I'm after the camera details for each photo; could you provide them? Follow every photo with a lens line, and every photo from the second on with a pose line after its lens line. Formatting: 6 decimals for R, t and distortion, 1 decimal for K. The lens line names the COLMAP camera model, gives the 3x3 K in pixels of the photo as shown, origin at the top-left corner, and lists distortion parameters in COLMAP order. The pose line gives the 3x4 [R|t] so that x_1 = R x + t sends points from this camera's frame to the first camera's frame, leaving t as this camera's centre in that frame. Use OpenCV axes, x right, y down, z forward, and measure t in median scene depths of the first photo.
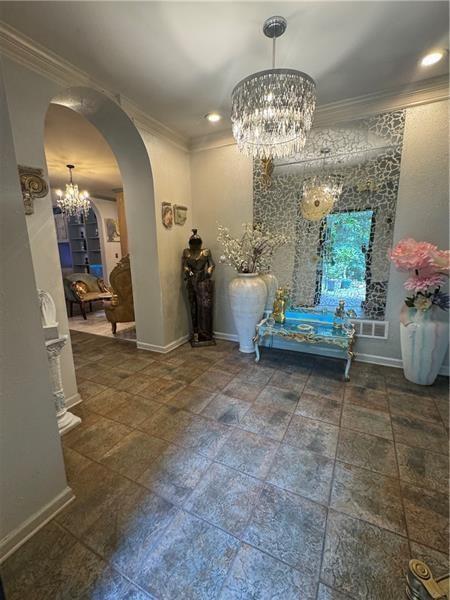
lens RADIAL K [[271.3, 0, 224.6], [0, 271.3, 299.6], [0, 0, 1]] dist [-0.001932, -0.001216]
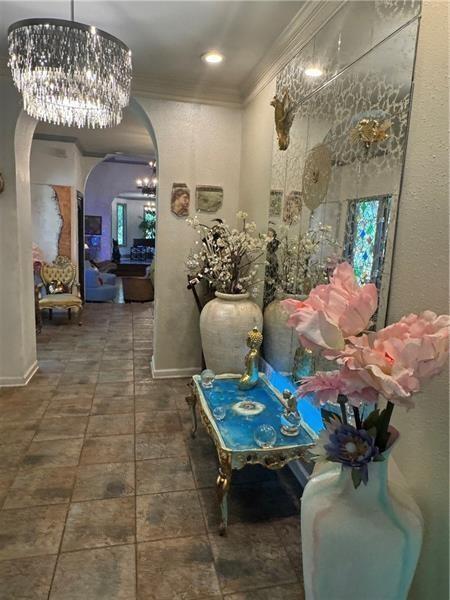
lens RADIAL K [[412.1, 0, 222.4], [0, 412.1, 300.6], [0, 0, 1]] dist [-0.008099, 0.000949]
pose [[0.630097, 0.179477, -0.755490, 0.898569], [-0.198203, 0.977868, 0.067000, -0.160835], [0.750795, 0.107524, 0.651725, 0.439507]]
